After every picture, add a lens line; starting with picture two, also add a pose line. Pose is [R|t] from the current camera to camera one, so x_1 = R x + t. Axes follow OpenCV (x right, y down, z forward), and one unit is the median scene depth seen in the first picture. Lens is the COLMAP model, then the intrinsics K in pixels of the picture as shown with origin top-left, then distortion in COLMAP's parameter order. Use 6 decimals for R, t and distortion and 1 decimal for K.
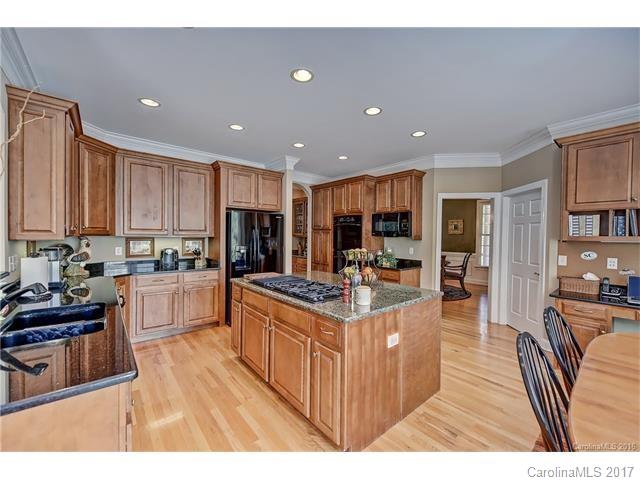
lens RADIAL K [[259.8, 0, 321.6], [0, 259.8, 240.8], [0, 0, 1]] dist [0.001937, -0.000168]
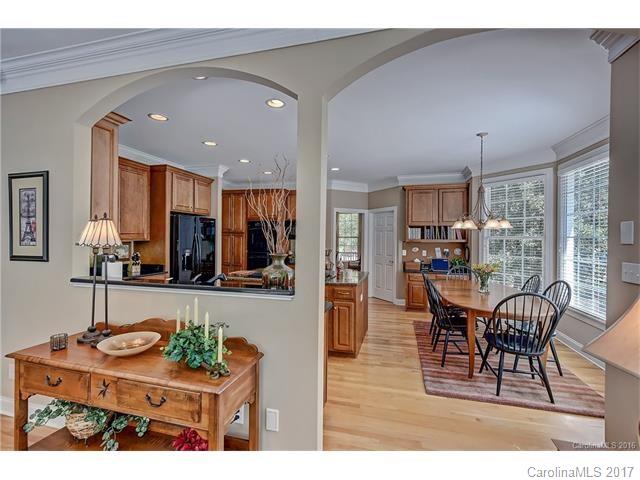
lens RADIAL K [[297.7, 0, 318.7], [0, 297.7, 239.1], [0, 0, 1]] dist [0.000274, -0.000081]
pose [[0.822331, -0.005310, 0.568984, -0.554102], [0.010549, 0.999927, -0.005914, -0.008969], [-0.568911, 0.010865, 0.822327, -0.264345]]
